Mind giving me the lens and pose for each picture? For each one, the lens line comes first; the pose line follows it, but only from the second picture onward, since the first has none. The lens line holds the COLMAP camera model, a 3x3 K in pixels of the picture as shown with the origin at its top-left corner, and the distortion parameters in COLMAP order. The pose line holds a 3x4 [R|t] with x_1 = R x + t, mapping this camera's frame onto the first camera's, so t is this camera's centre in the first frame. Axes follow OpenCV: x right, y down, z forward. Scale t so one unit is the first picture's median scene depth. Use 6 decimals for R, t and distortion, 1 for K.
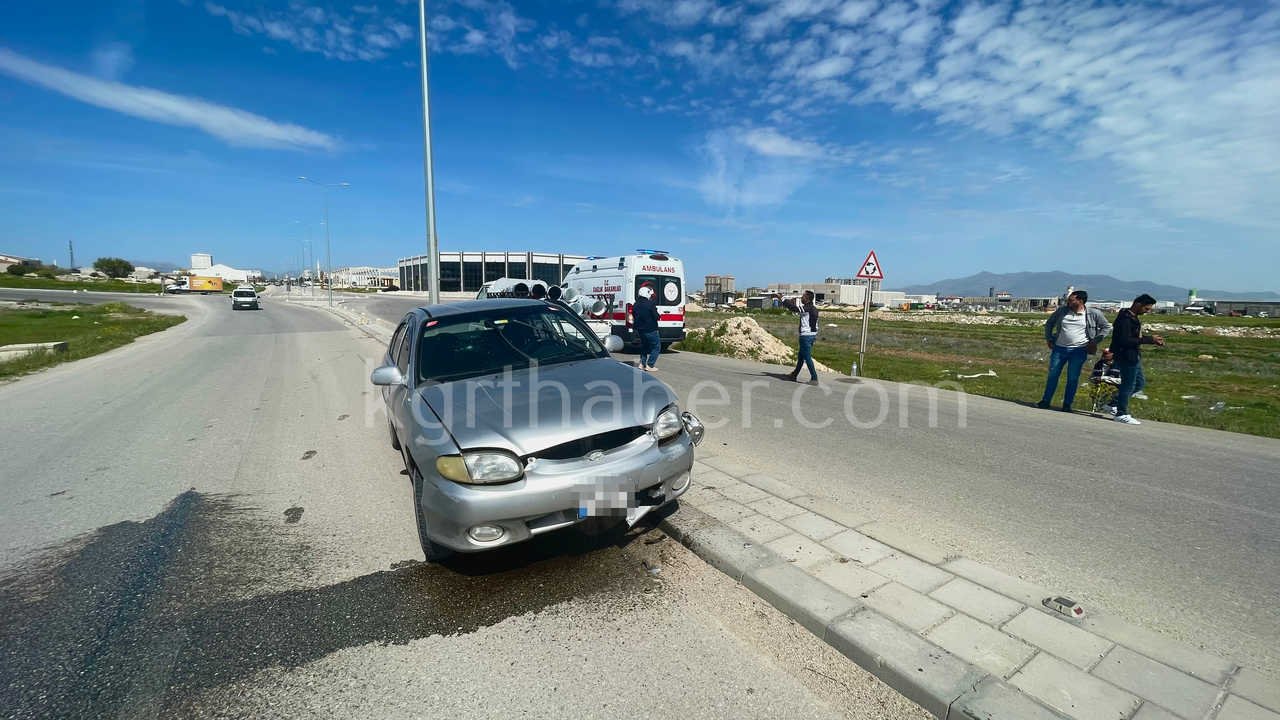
lens RADIAL K [[517.1, 0, 633.0], [0, 517.1, 377.8], [0, 0, 1]] dist [-0.000827, -0.001016]
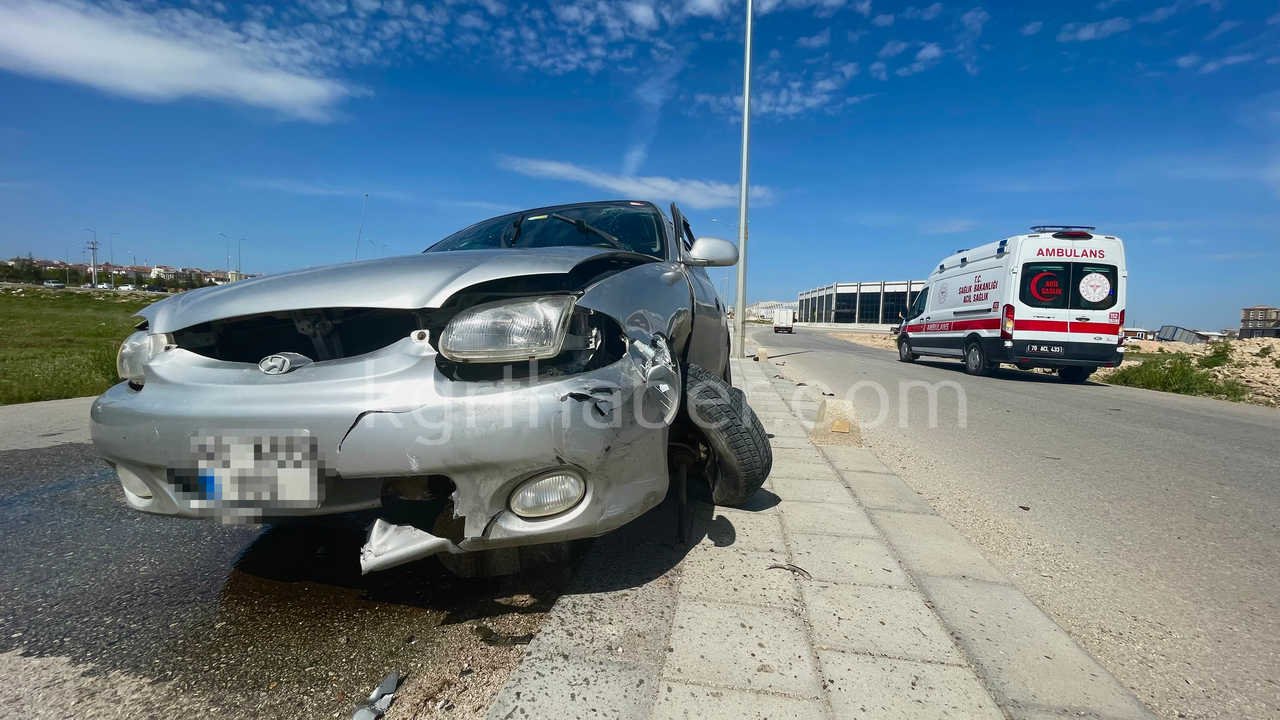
lens RADIAL K [[517.1, 0, 637.1], [0, 517.1, 357.9], [0, 0, 1]] dist [-0.000827, -0.001016]
pose [[0.744717, 0.057676, -0.664884, 0.086514], [-0.126428, 0.990411, -0.055694, 0.027256], [0.655296, 0.125536, 0.744867, 0.178272]]
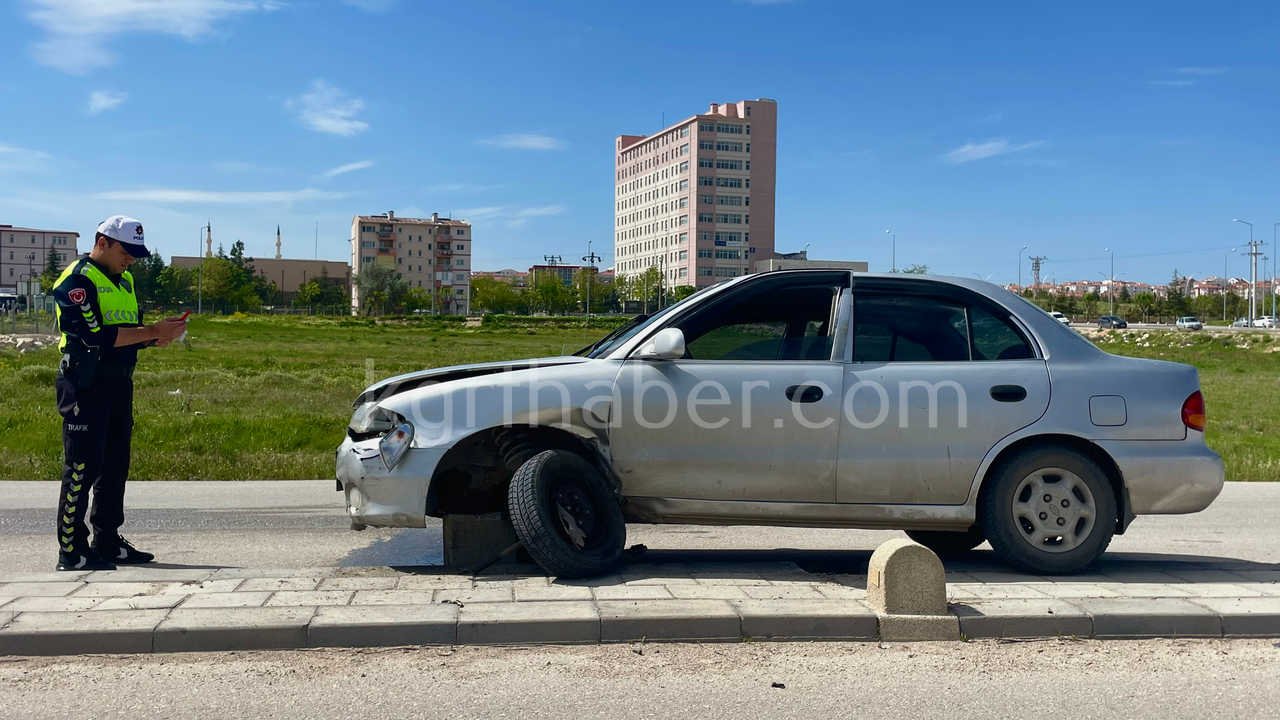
lens RADIAL K [[1259.5, 0, 649.1], [0, 1259.5, 356.5], [0, 0, 1]] dist [0.039842, 0.000000]
pose [[-0.412995, -0.011226, -0.910664, 0.367476], [-0.160085, 0.985250, 0.060454, -0.041751], [0.896554, 0.170751, -0.408700, 0.486525]]
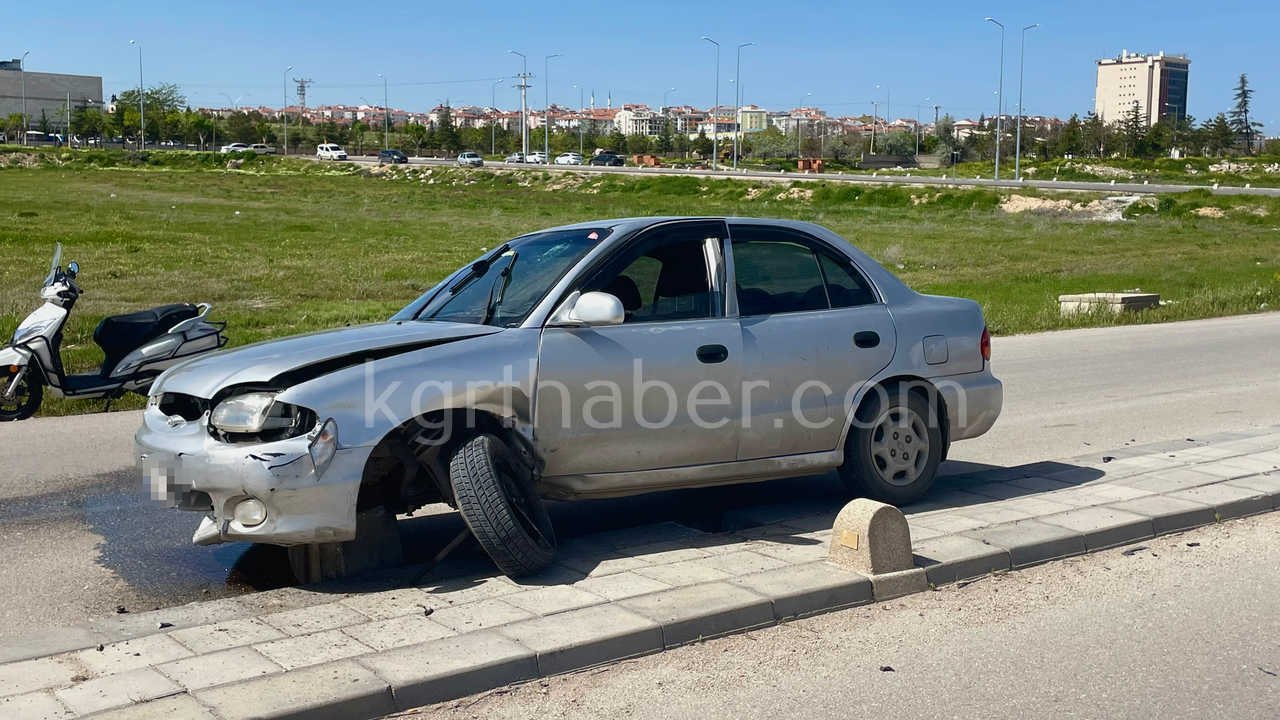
lens RADIAL K [[1412.8, 0, 634.9], [0, 1412.8, 361.5], [0, 0, 1]] dist [0.043793, 0.000000]
pose [[0.104037, 0.108538, -0.988633, 0.411697], [-0.166049, 0.981971, 0.090332, -0.046931], [0.980614, 0.154764, 0.120184, 0.284182]]
